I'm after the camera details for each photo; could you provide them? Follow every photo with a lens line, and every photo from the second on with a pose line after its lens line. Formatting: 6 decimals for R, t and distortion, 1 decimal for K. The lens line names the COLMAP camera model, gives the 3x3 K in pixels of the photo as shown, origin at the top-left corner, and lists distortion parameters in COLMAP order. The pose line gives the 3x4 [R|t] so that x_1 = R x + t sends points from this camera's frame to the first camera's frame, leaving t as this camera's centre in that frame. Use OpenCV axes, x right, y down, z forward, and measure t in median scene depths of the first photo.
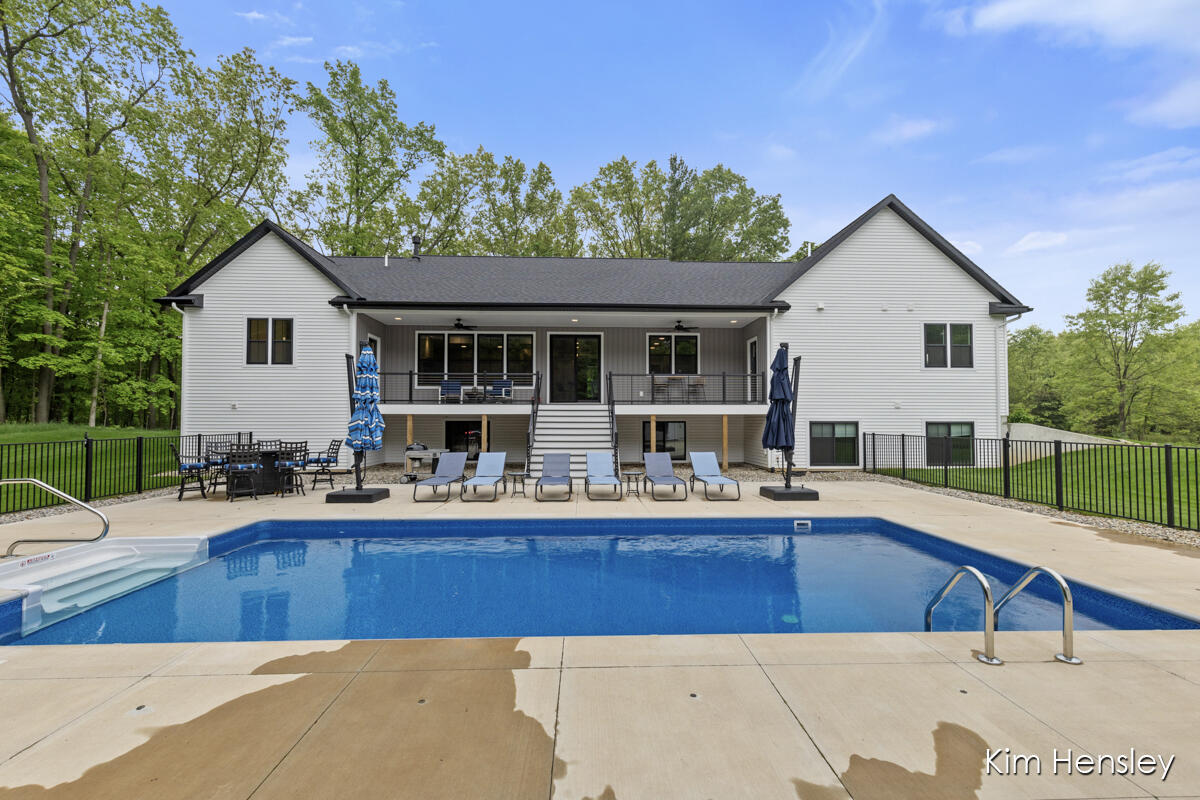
lens RADIAL K [[554.3, 0, 600.0], [0, 554.3, 400.0], [0, 0, 1]] dist [0.000328, 0.000002]
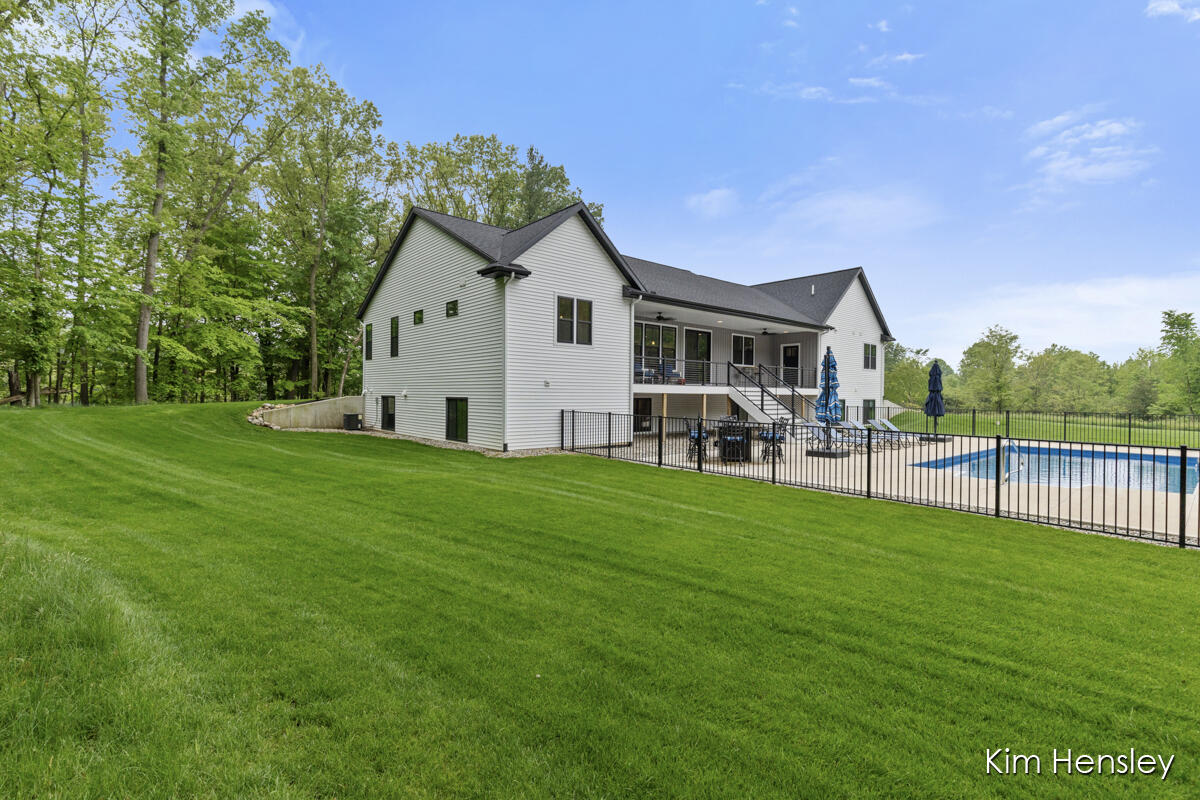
lens RADIAL K [[551.8, 0, 600.0], [0, 551.8, 400.0], [0, 0, 1]] dist [-0.000092, 0.000008]
pose [[0.794040, 0.003627, 0.607855, -1.123961], [-0.035540, 0.998549, 0.040468, -0.002600], [-0.606826, -0.053736, 0.793016, 0.142117]]
